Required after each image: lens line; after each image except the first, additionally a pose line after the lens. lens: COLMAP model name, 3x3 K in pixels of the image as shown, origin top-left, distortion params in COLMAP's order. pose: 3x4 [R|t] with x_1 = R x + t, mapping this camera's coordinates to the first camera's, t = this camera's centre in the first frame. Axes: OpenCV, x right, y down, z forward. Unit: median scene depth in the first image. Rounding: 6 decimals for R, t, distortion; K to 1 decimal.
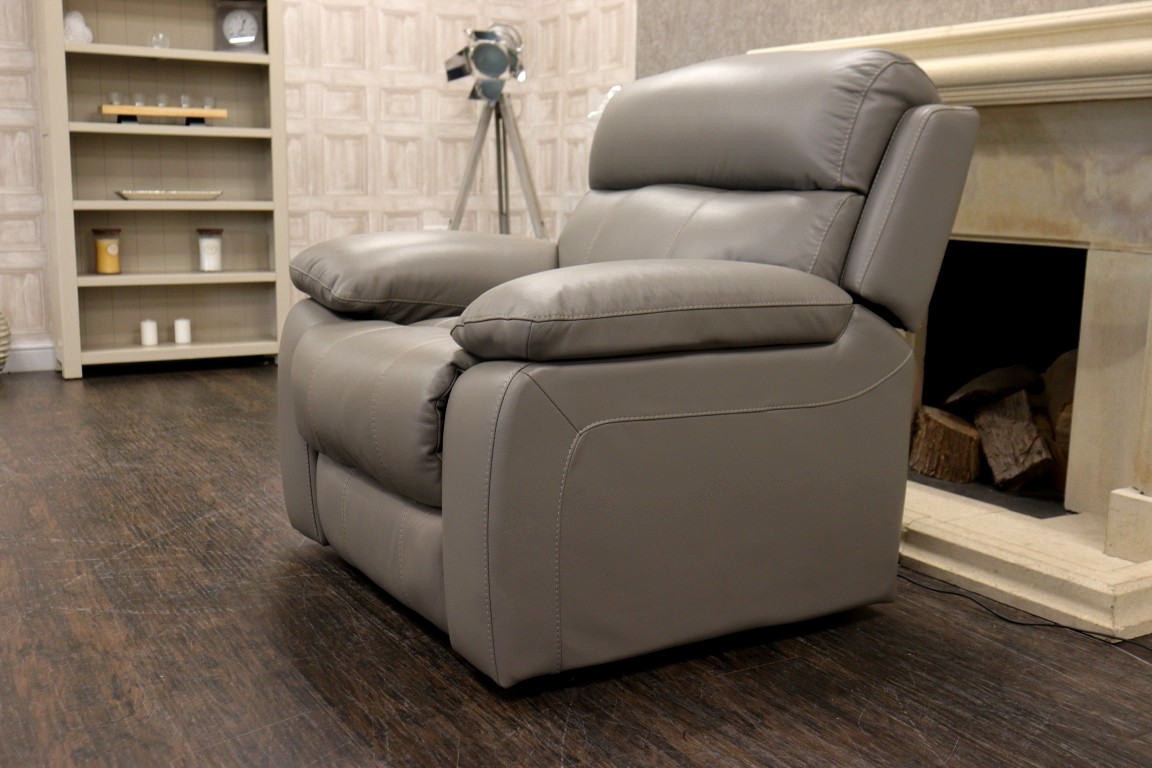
lens RADIAL K [[1219.9, 0, 576.0], [0, 1219.9, 384.0], [0, 0, 1]] dist [0.007990, 0.013304]
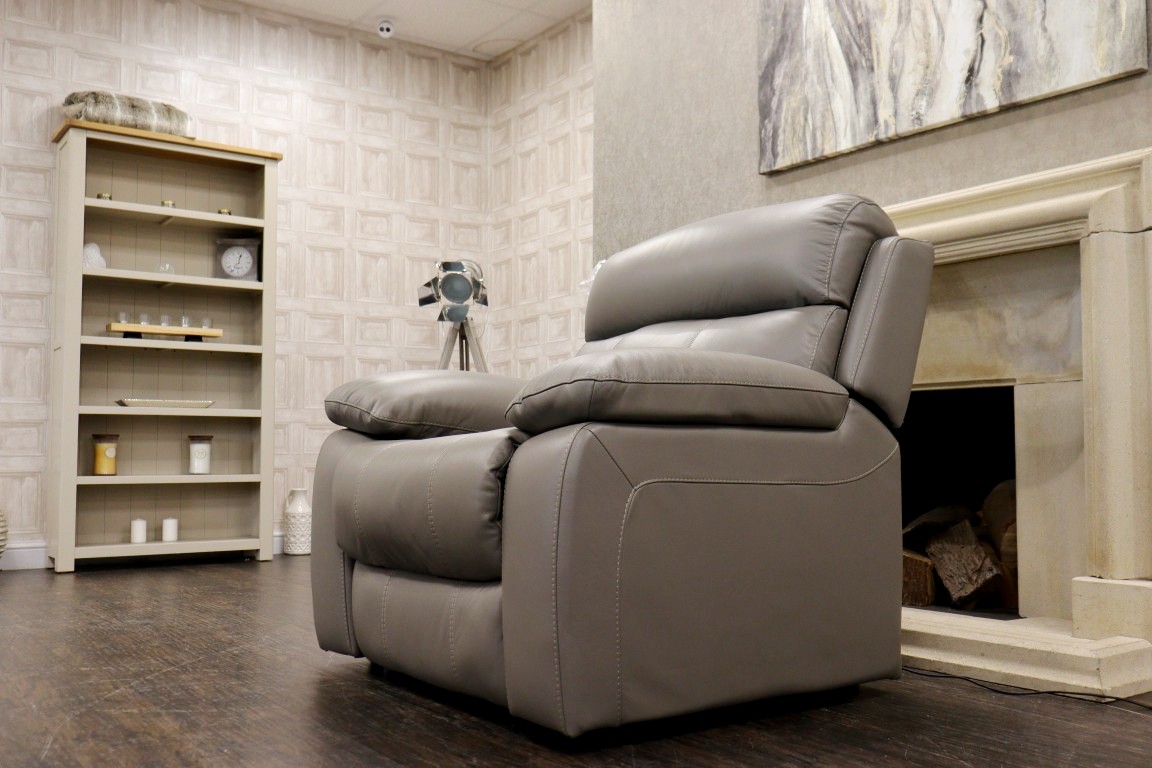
lens RADIAL K [[1093.9, 0, 576.0], [0, 1093.9, 384.0], [0, 0, 1]] dist [0.000487, 0.004585]
pose [[0.996231, -0.012086, 0.085893, -0.089738], [0.031465, 0.973146, -0.228027, 0.115681], [-0.080830, 0.229870, 0.969859, 0.019670]]
